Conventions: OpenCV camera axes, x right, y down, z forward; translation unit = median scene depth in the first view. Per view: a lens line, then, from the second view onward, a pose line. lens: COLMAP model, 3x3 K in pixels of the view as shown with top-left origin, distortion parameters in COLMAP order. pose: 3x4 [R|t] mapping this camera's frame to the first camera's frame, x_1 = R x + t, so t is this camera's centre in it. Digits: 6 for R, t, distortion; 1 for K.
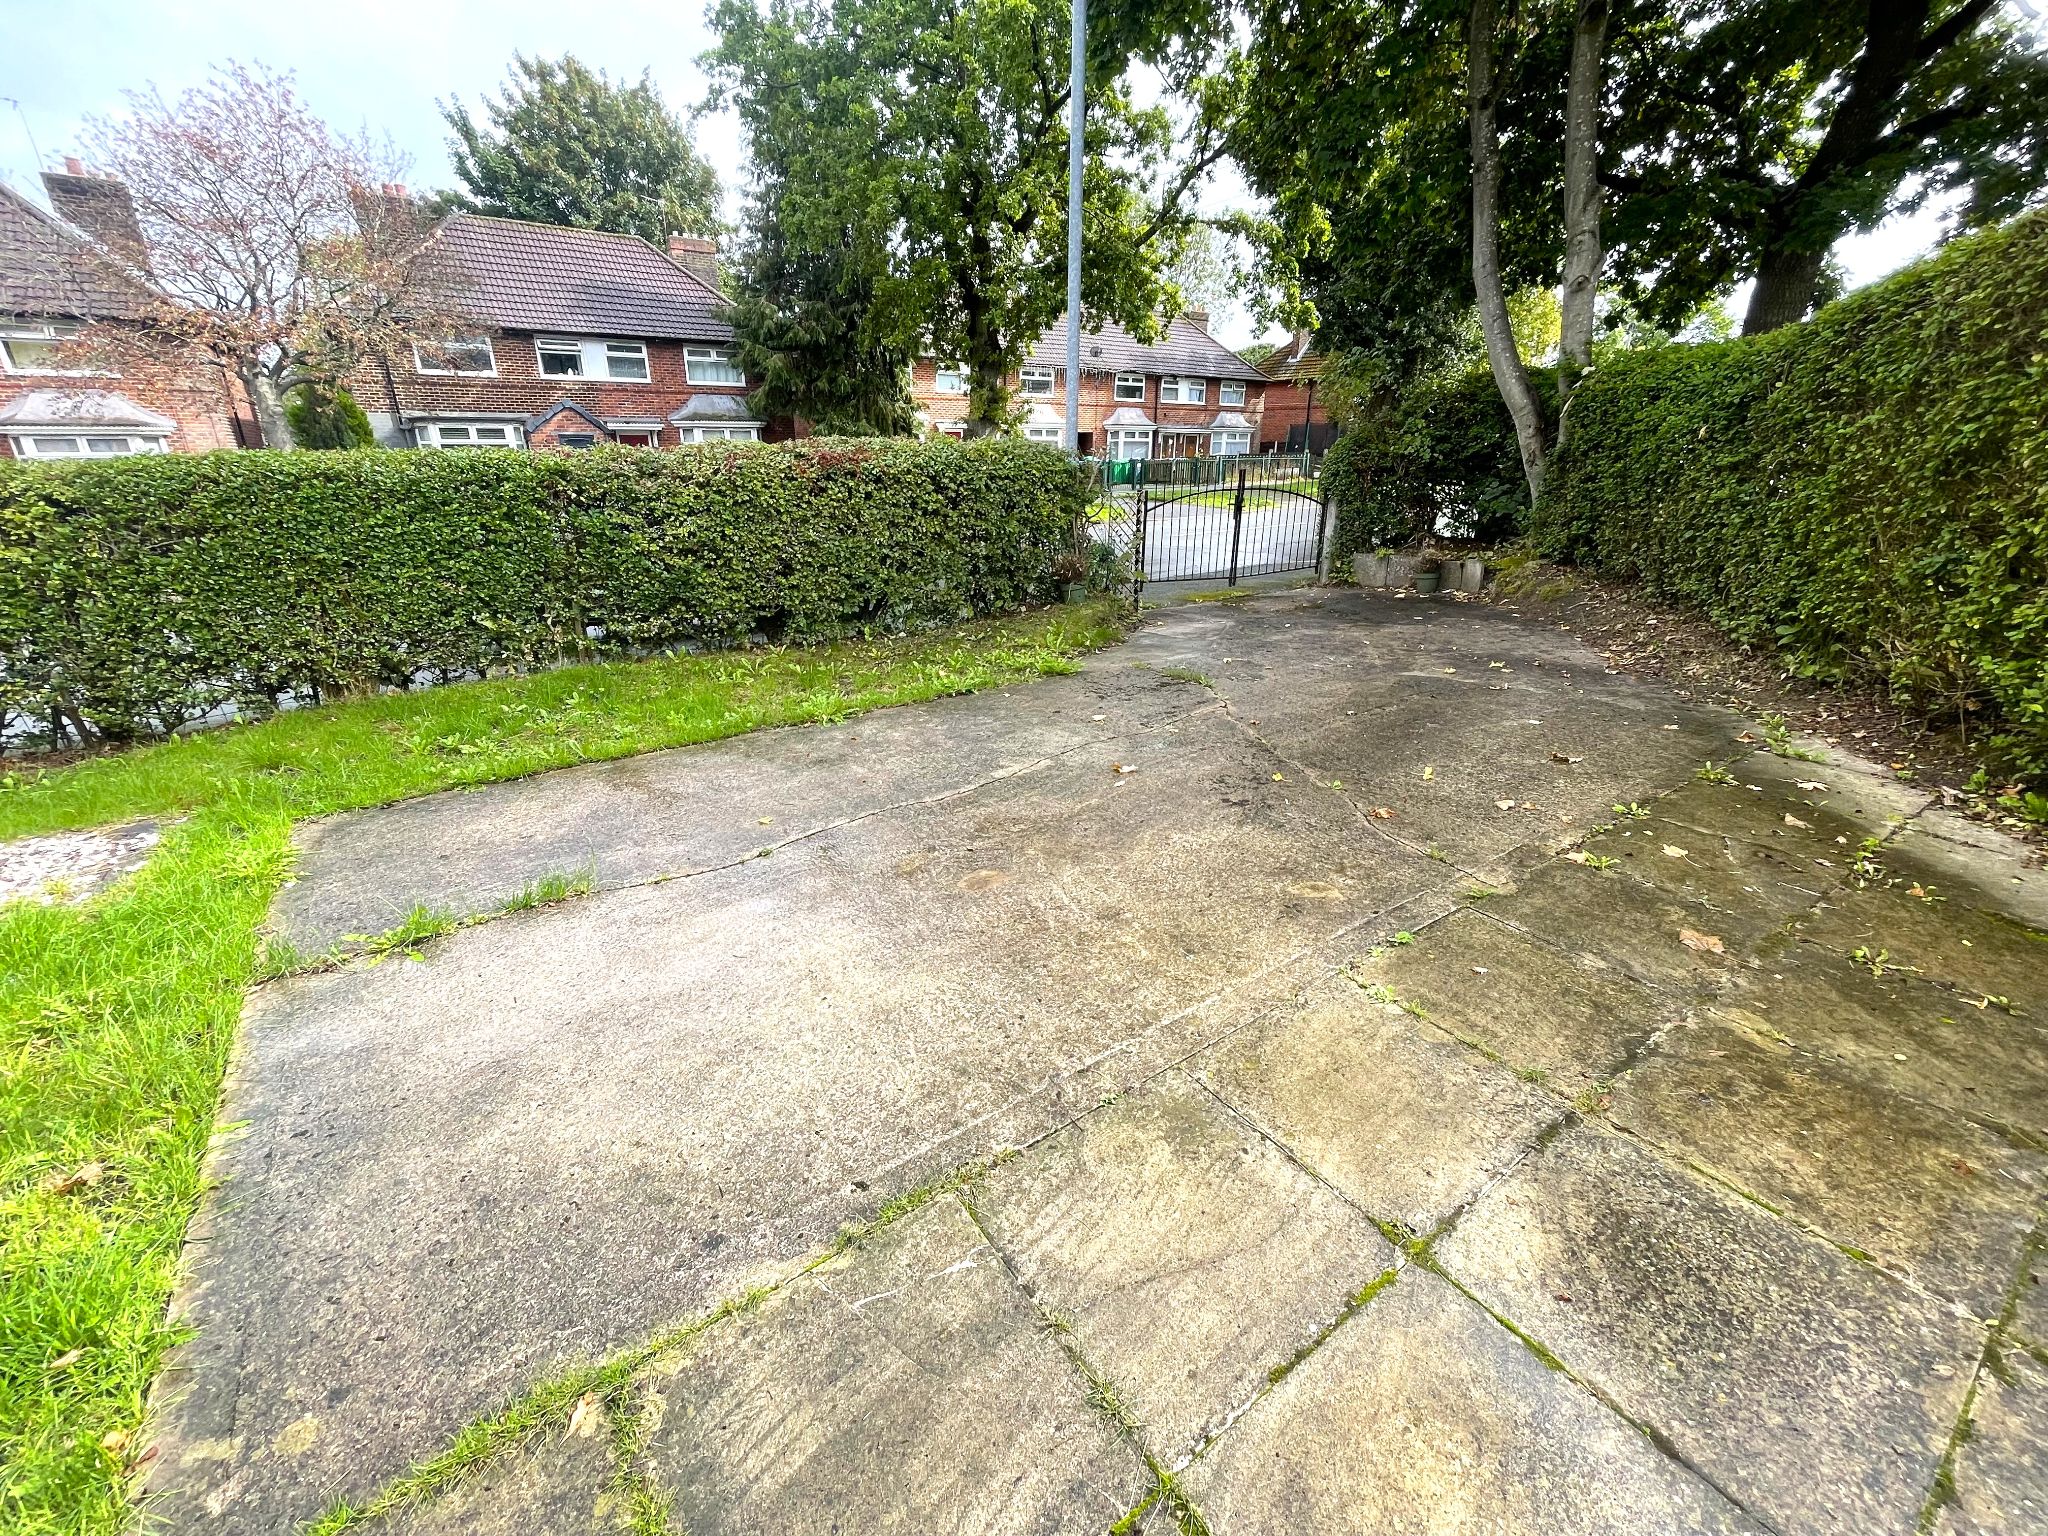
lens RADIAL K [[825.1, 0, 1023.4], [0, 825.1, 764.4], [0, 0, 1]] dist [-0.002109, 0.000512]
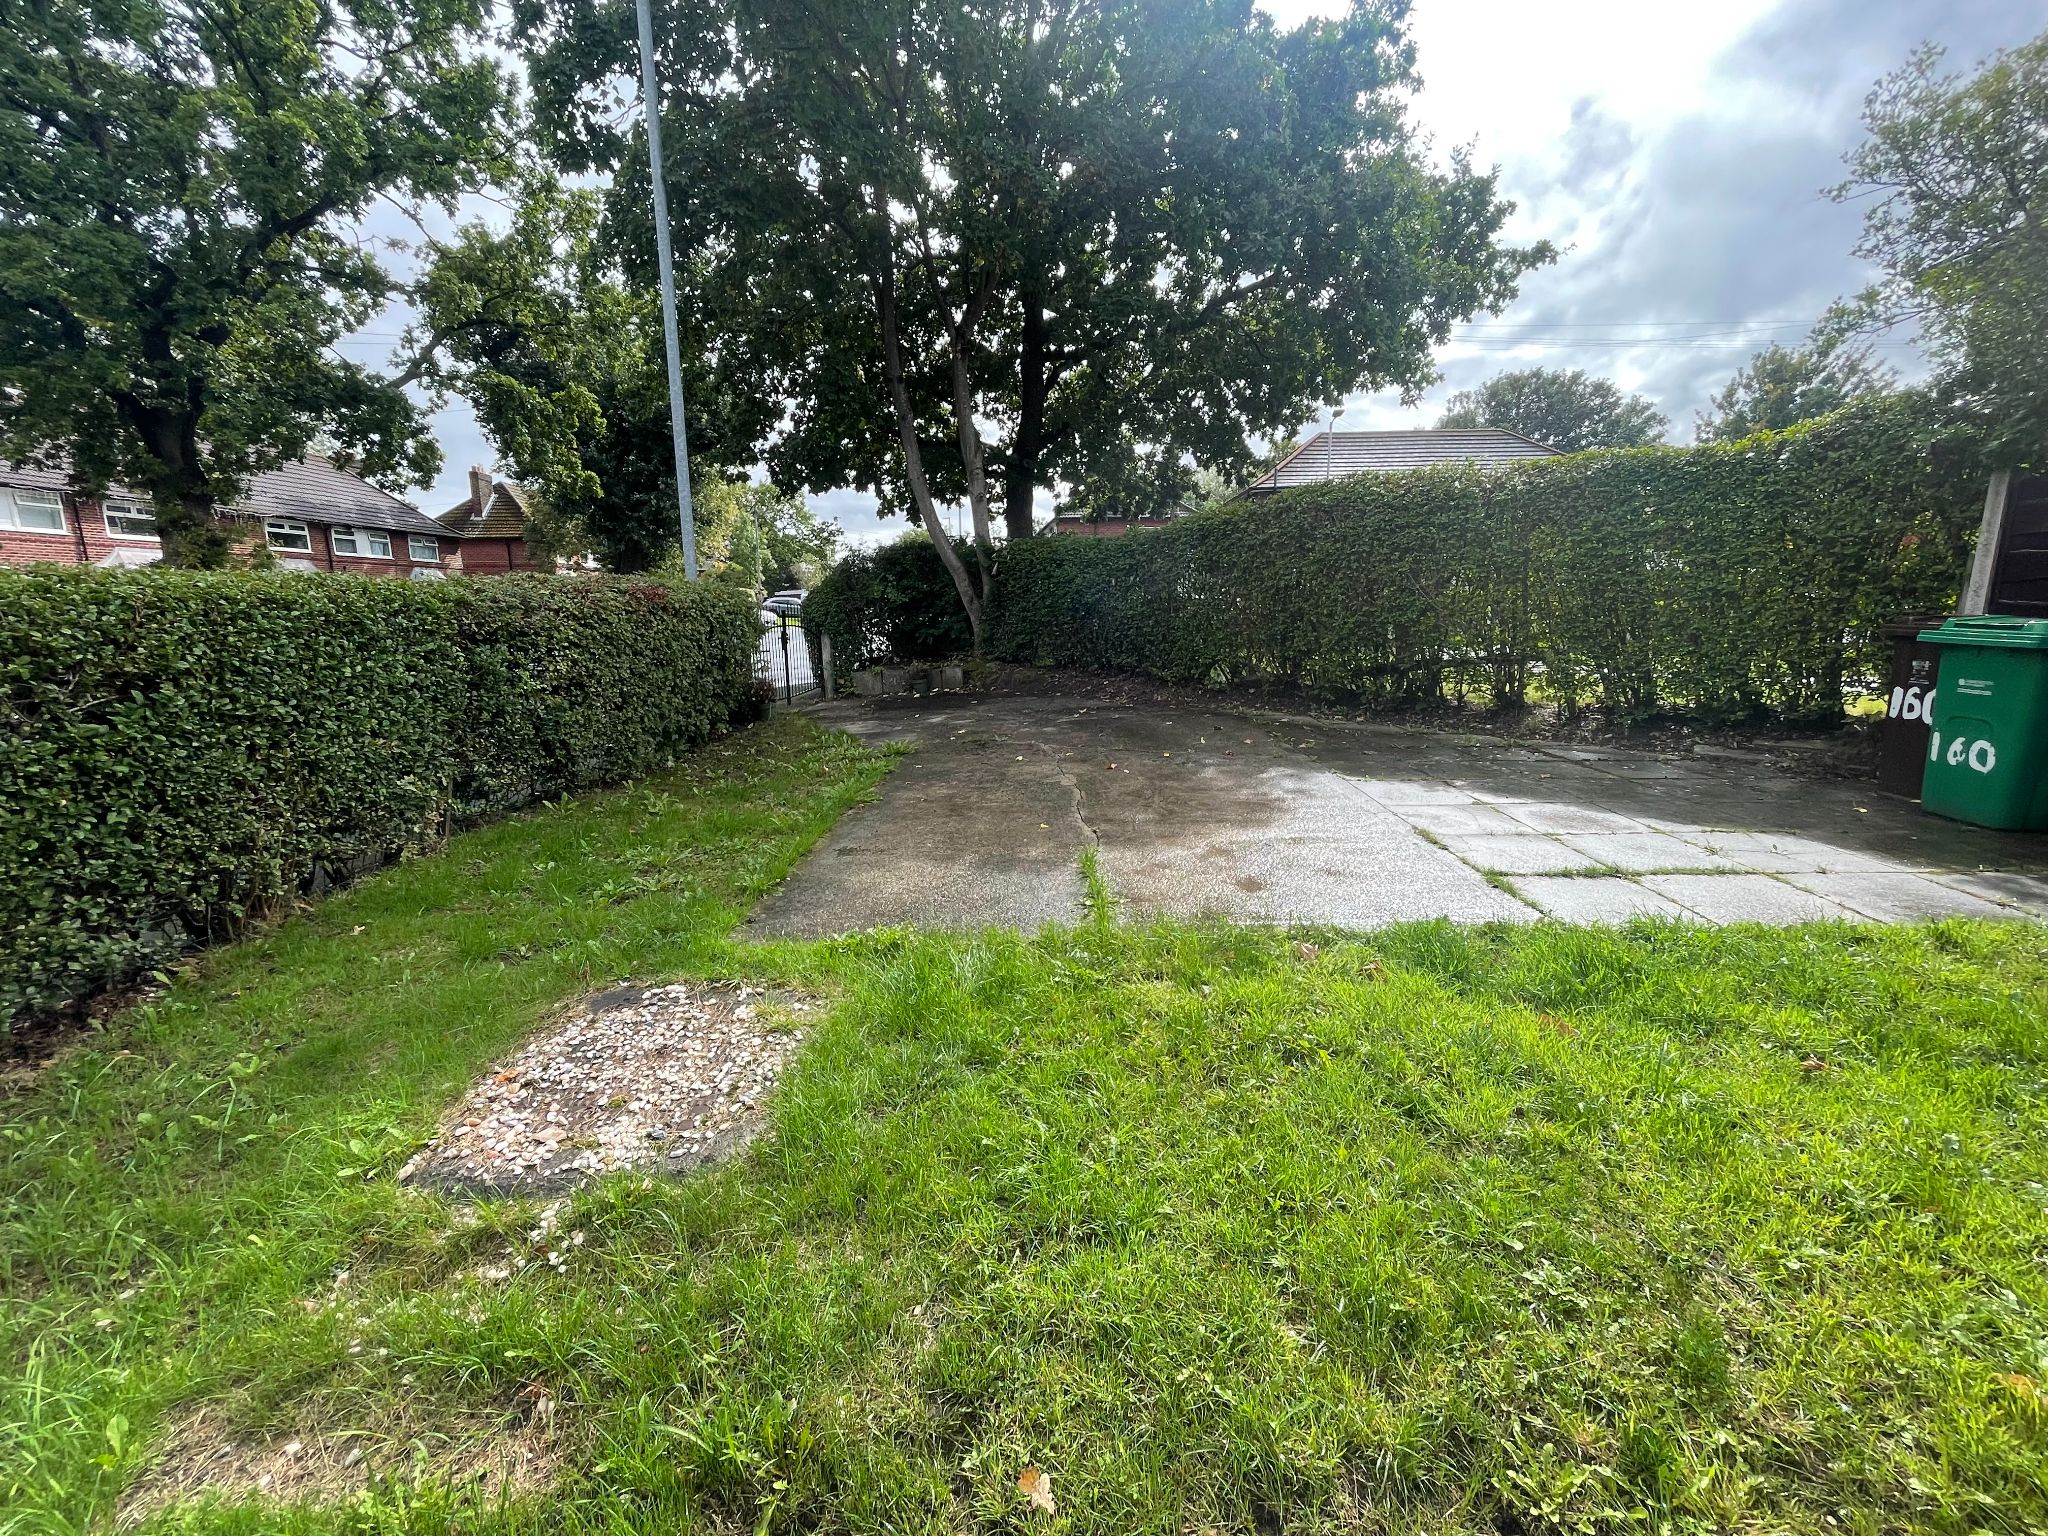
lens RADIAL K [[825.1, 0, 1023.4], [0, 825.1, 764.4], [0, 0, 1]] dist [-0.002109, 0.000512]
pose [[0.591294, -0.159297, 0.790567, -0.120948], [0.296778, 0.954486, -0.029646, 0.000003], [-0.749863, 0.252153, 0.611657, 0.010373]]
